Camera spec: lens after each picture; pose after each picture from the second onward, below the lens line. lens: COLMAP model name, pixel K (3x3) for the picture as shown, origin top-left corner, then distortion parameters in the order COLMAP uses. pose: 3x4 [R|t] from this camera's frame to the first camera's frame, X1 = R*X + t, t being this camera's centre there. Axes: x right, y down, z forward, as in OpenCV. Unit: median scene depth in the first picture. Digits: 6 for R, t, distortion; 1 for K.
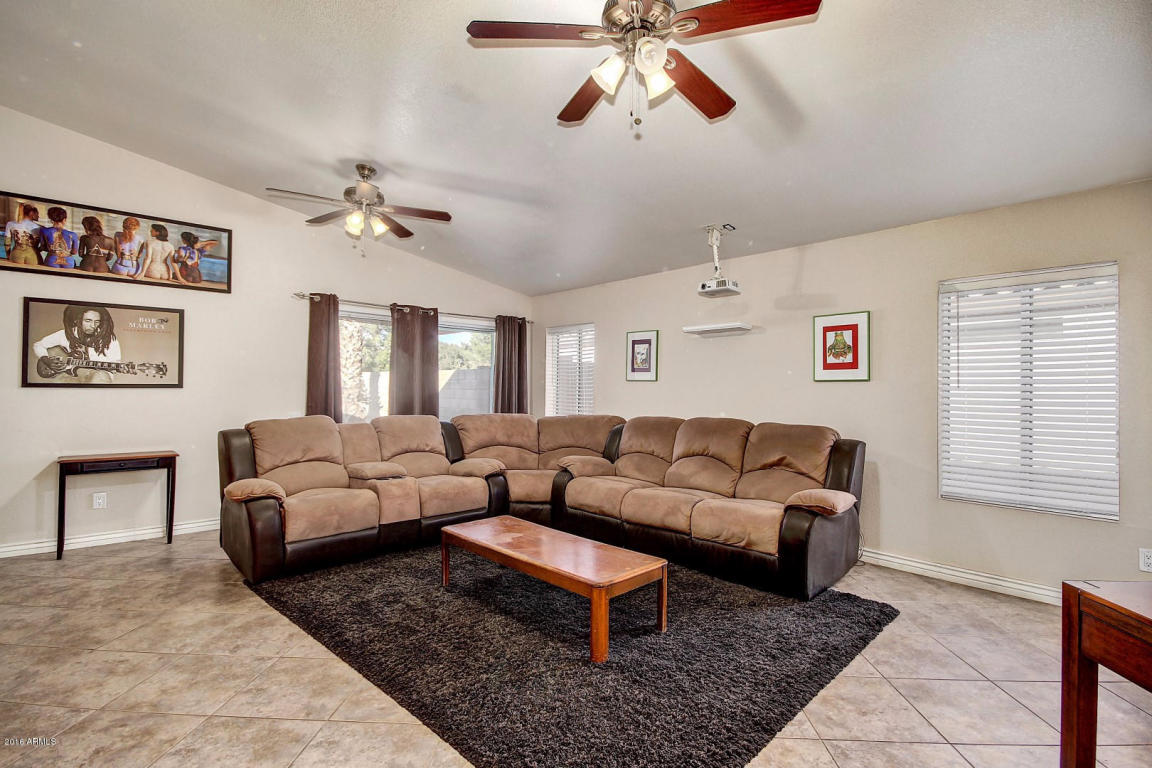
lens RADIAL K [[545.0, 0, 570.9], [0, 545.0, 382.9], [0, 0, 1]] dist [0.006887, -0.012043]
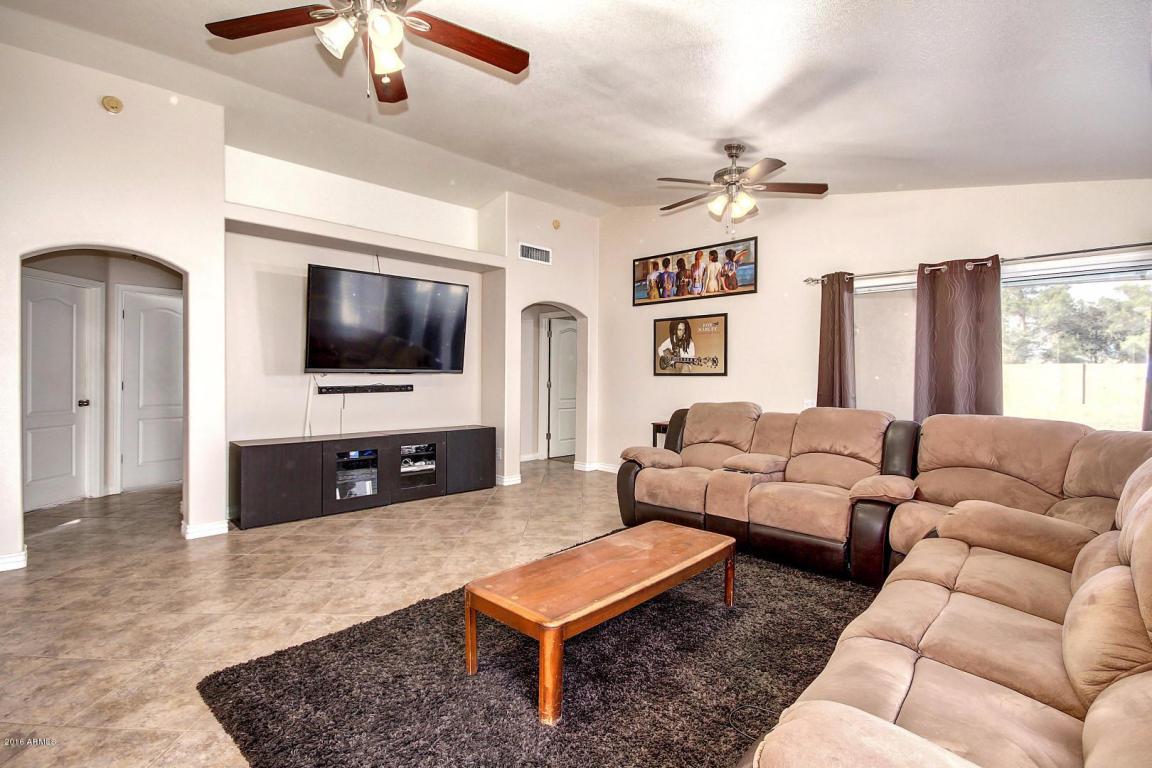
lens RADIAL K [[545.0, 0, 579.2], [0, 545.0, 383.0], [0, 0, 1]] dist [0.006887, -0.012043]
pose [[0.059139, 0.008639, -0.998212, 0.551961], [0.010894, 0.999897, 0.009299, 0.011031], [0.998190, -0.011425, 0.059039, 0.630144]]
